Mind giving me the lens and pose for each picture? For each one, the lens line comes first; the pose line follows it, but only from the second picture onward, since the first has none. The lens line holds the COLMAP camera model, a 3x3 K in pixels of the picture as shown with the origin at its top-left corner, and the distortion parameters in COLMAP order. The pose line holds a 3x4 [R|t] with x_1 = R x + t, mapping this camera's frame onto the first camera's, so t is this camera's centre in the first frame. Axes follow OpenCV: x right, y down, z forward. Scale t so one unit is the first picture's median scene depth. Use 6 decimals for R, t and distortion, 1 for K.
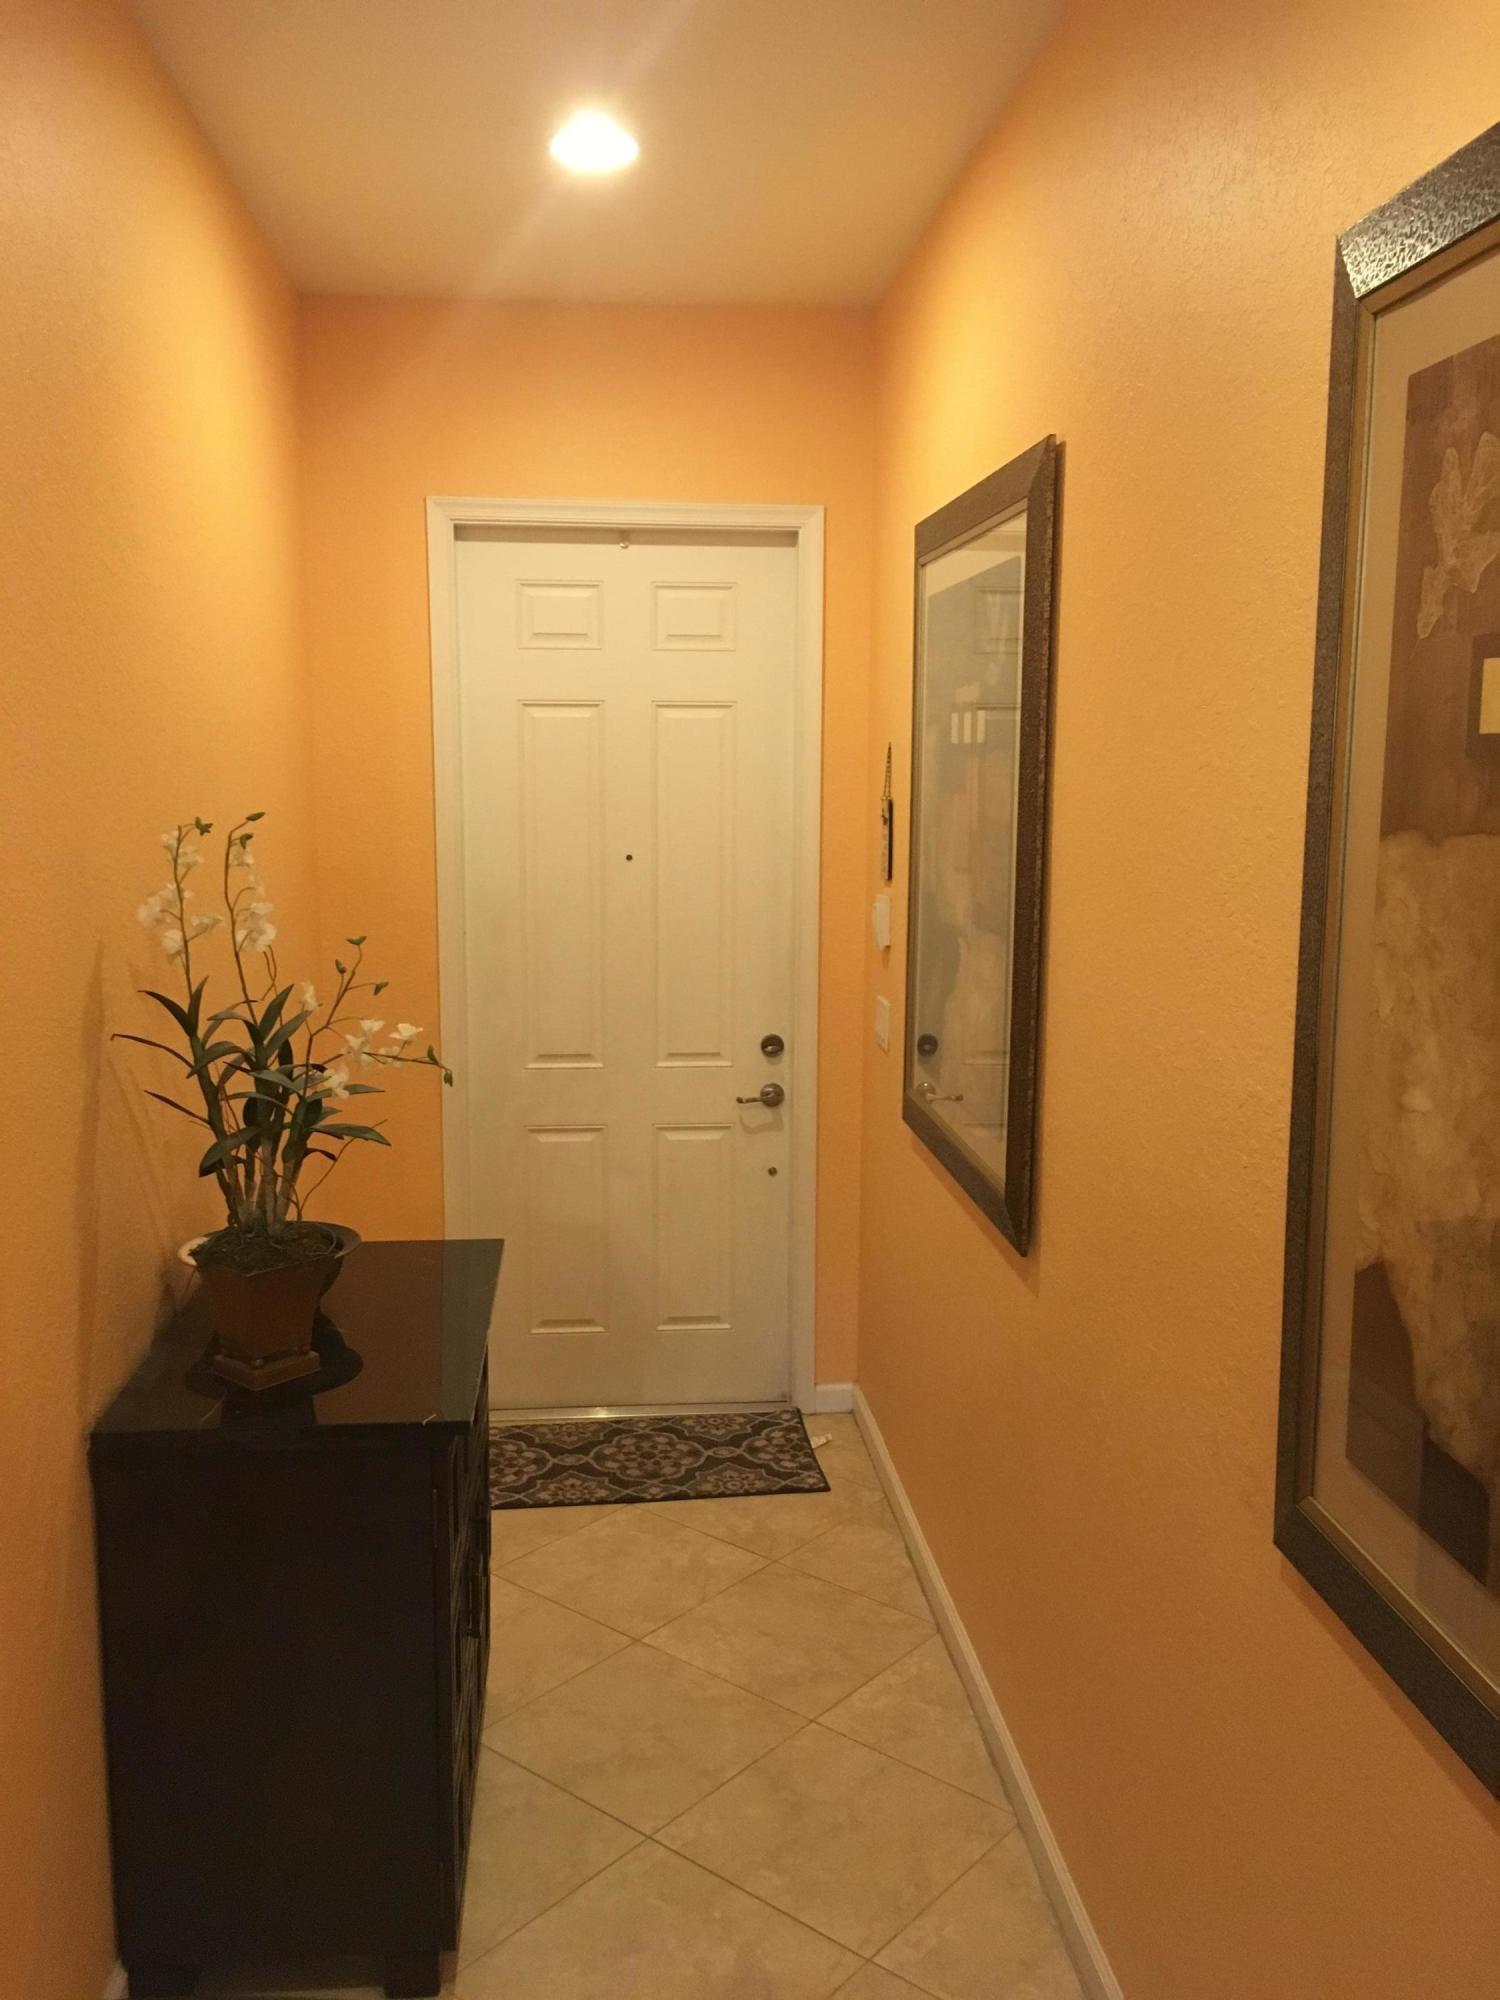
lens RADIAL K [[1688.9, 0, 750.0], [0, 1688.9, 1000.0], [0, 0, 1]] dist [0.065307, -0.078382]
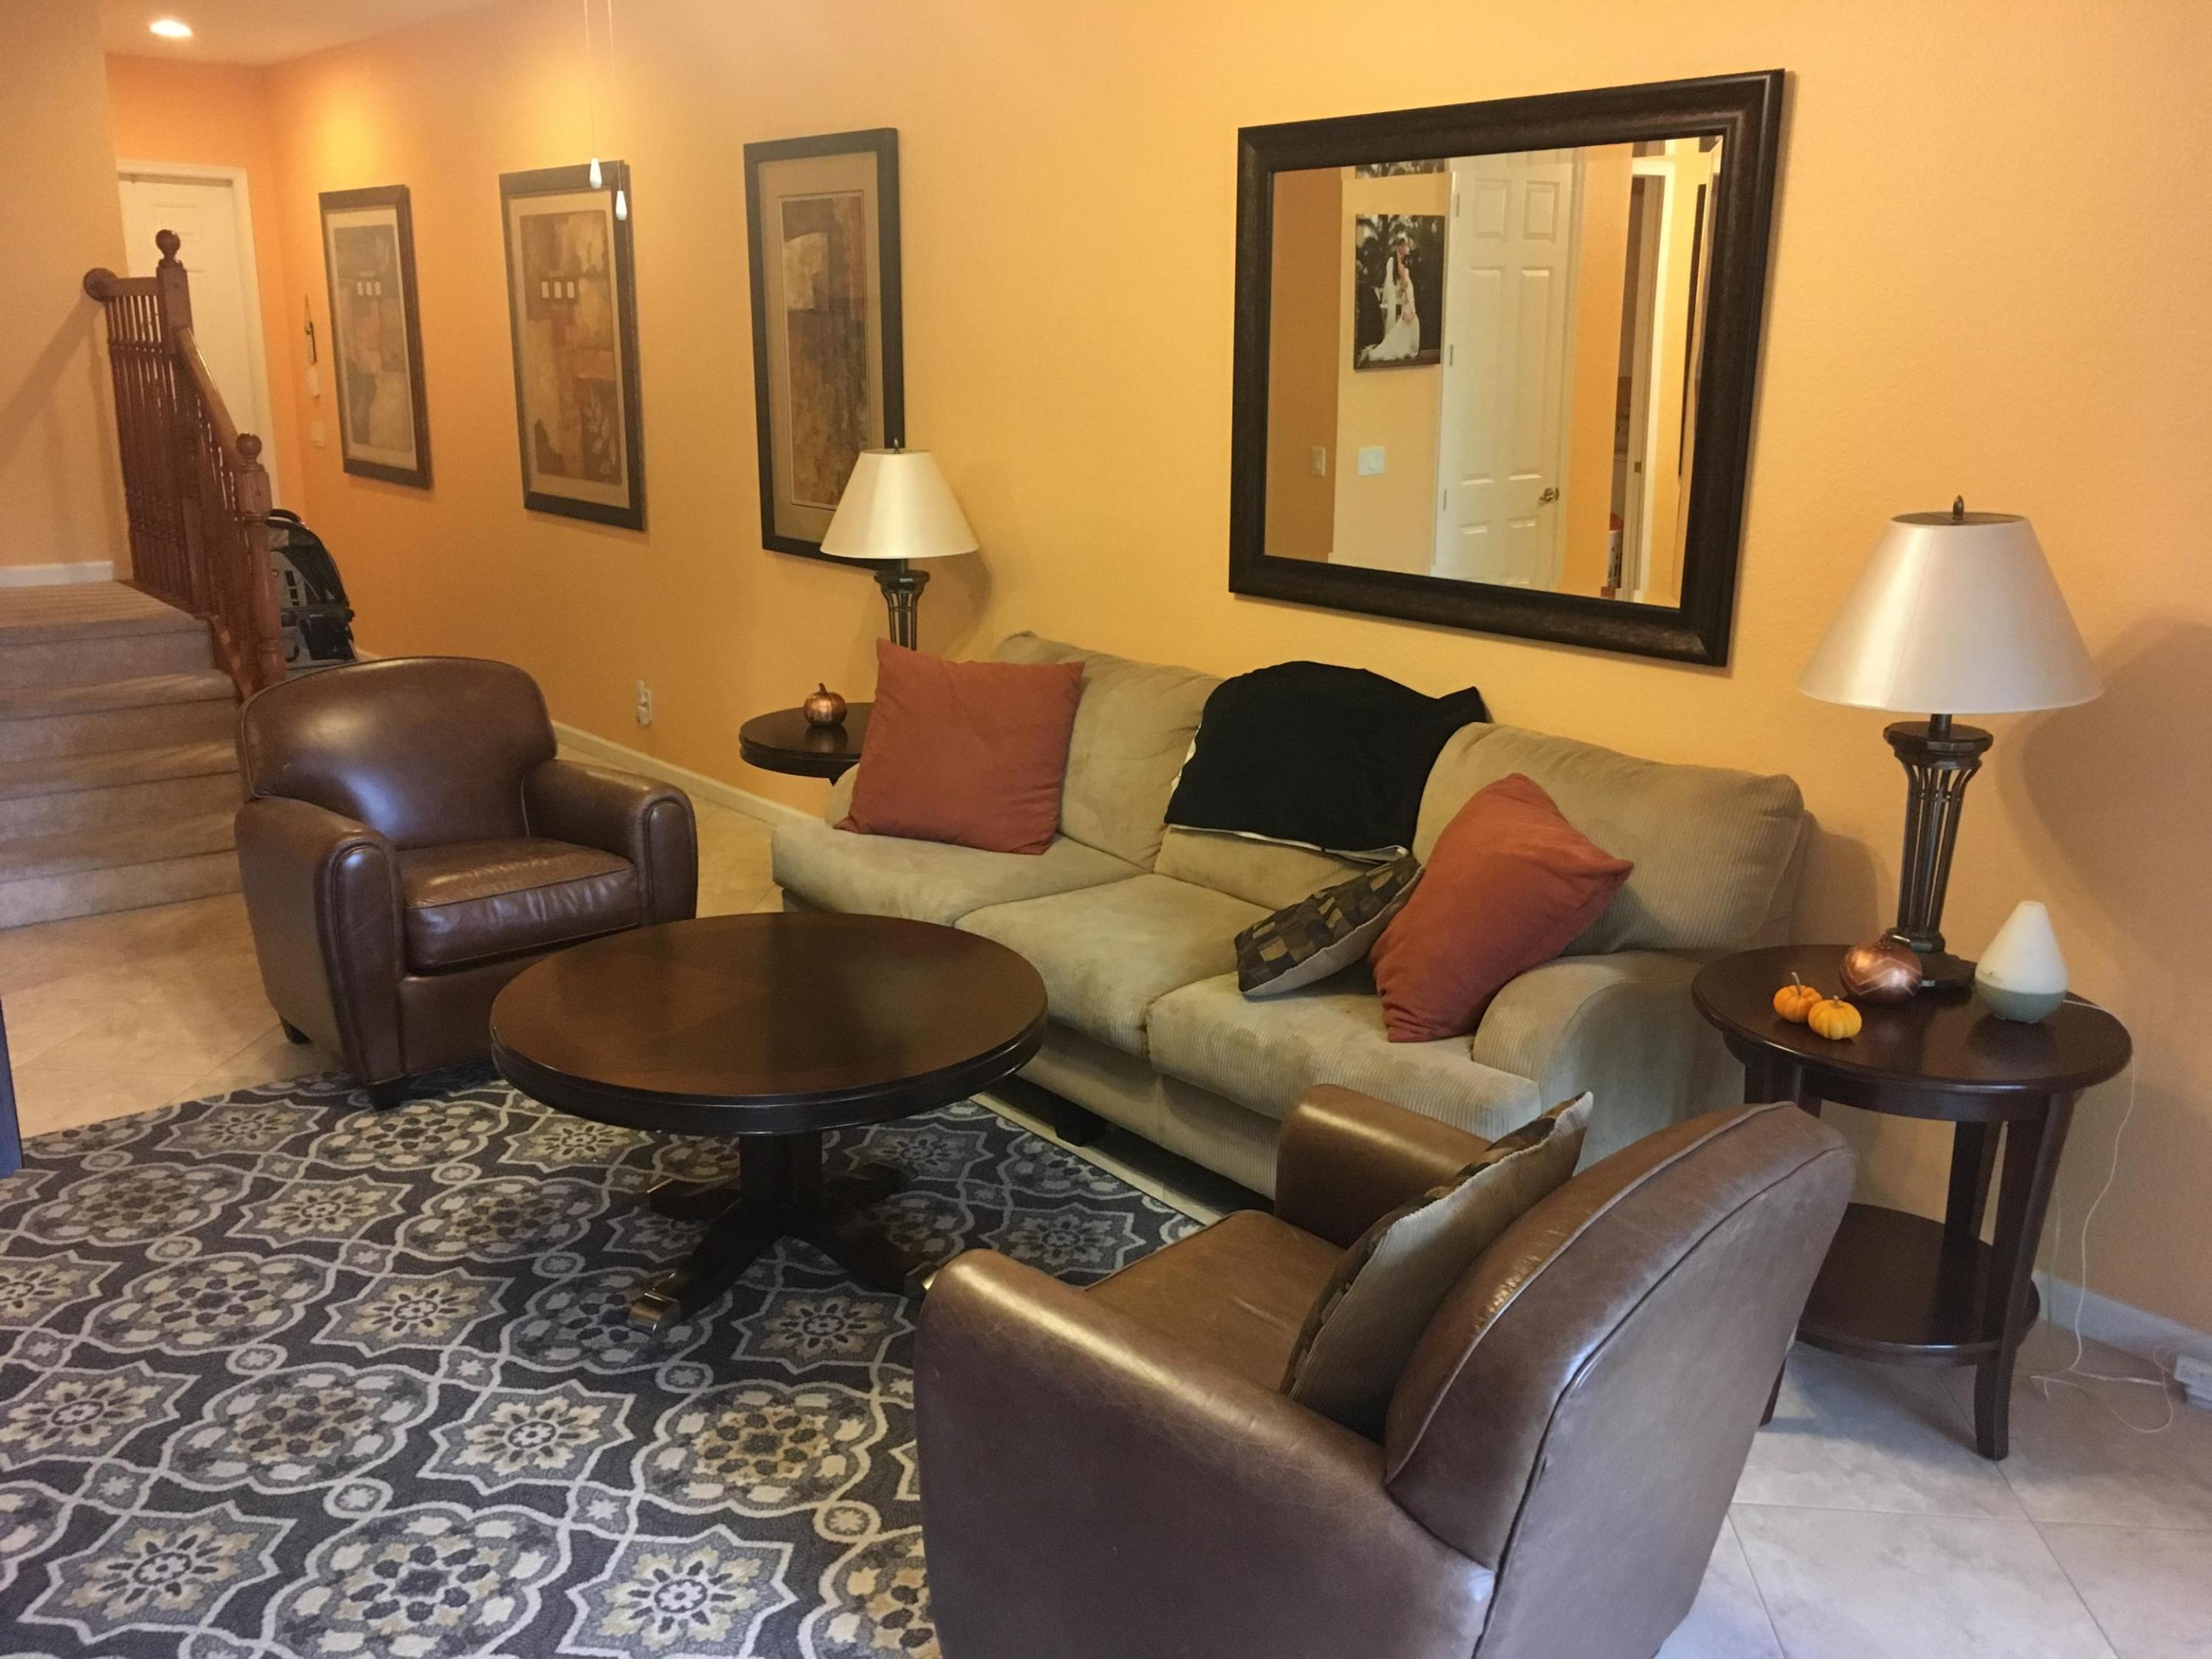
lens RADIAL K [[1867.9, 0, 1106.0], [0, 1867.9, 829.5], [0, 0, 1]] dist [0.065307, -0.078382]
pose [[0.822058, -0.145770, 0.550428, -0.593466], [0.075512, 0.986046, 0.148360, 0.276862], [-0.564374, -0.080396, 0.821595, -1.846316]]
